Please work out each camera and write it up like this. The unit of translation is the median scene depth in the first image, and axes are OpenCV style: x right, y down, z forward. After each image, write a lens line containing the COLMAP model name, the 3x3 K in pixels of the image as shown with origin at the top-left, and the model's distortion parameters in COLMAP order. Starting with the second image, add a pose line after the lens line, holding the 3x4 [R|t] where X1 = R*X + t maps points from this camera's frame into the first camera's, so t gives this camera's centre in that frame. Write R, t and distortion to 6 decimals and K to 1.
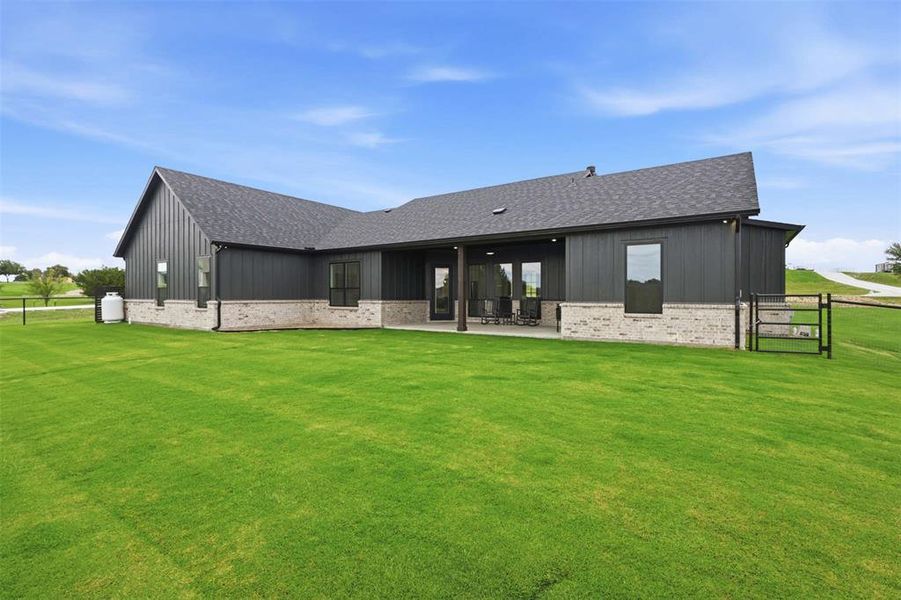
lens RADIAL K [[422.7, 0, 447.6], [0, 422.7, 295.9], [0, 0, 1]] dist [0.000841, 0.000483]
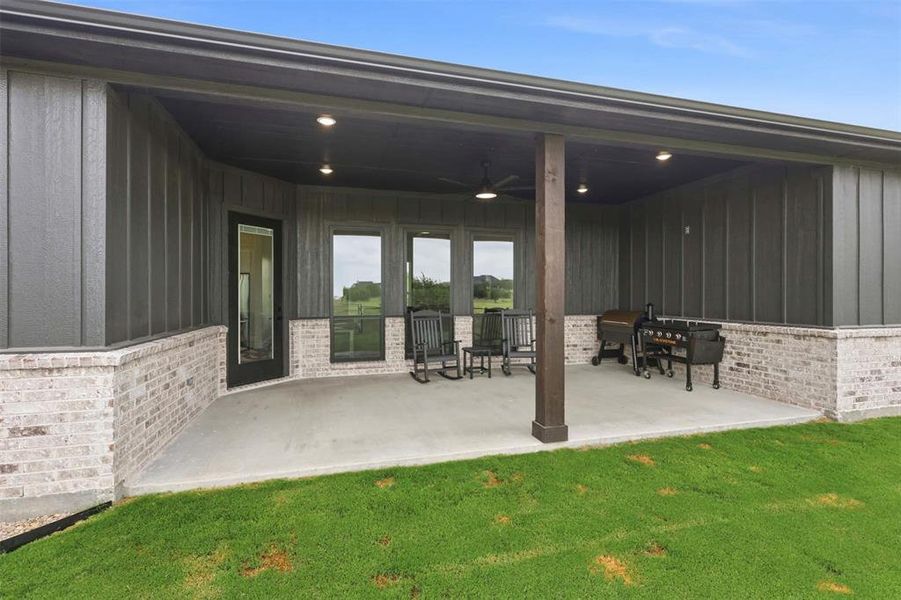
lens RADIAL K [[422.7, 0, 447.6], [0, 422.7, 295.9], [0, 0, 1]] dist [0.000841, 0.000483]
pose [[0.643353, -0.001907, 0.765567, -0.205199], [0.004346, 0.999990, -0.001161, -0.012822], [-0.765557, 0.004074, 0.643355, 0.766958]]
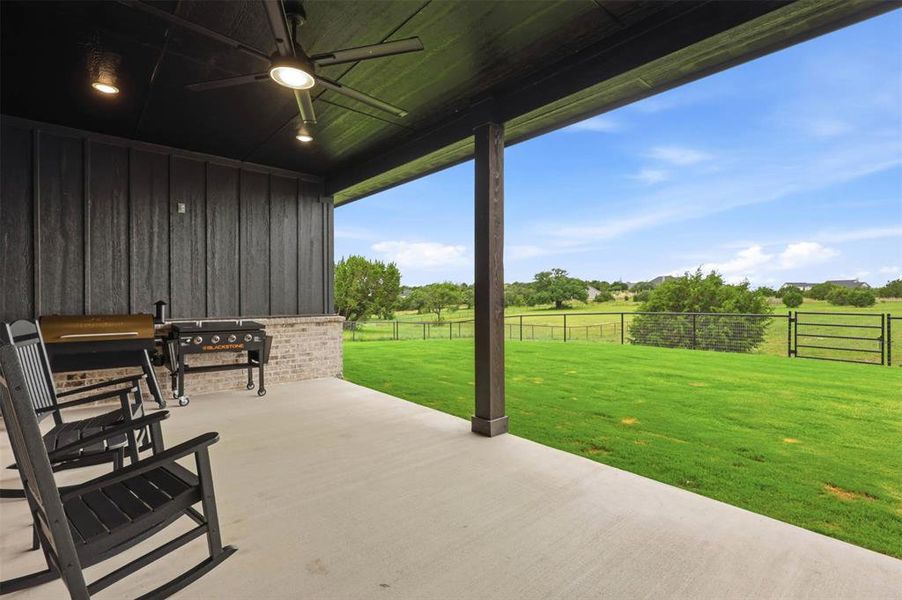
lens RADIAL K [[423.1, 0, 448.1], [0, 423.1, 295.9], [0, 0, 1]] dist [0.000841, 0.000483]
pose [[-0.966713, 0.000193, 0.255863, 0.001570], [0.001600, 0.999985, 0.005290, -0.009636], [-0.255858, 0.005524, -0.966699, 1.159614]]
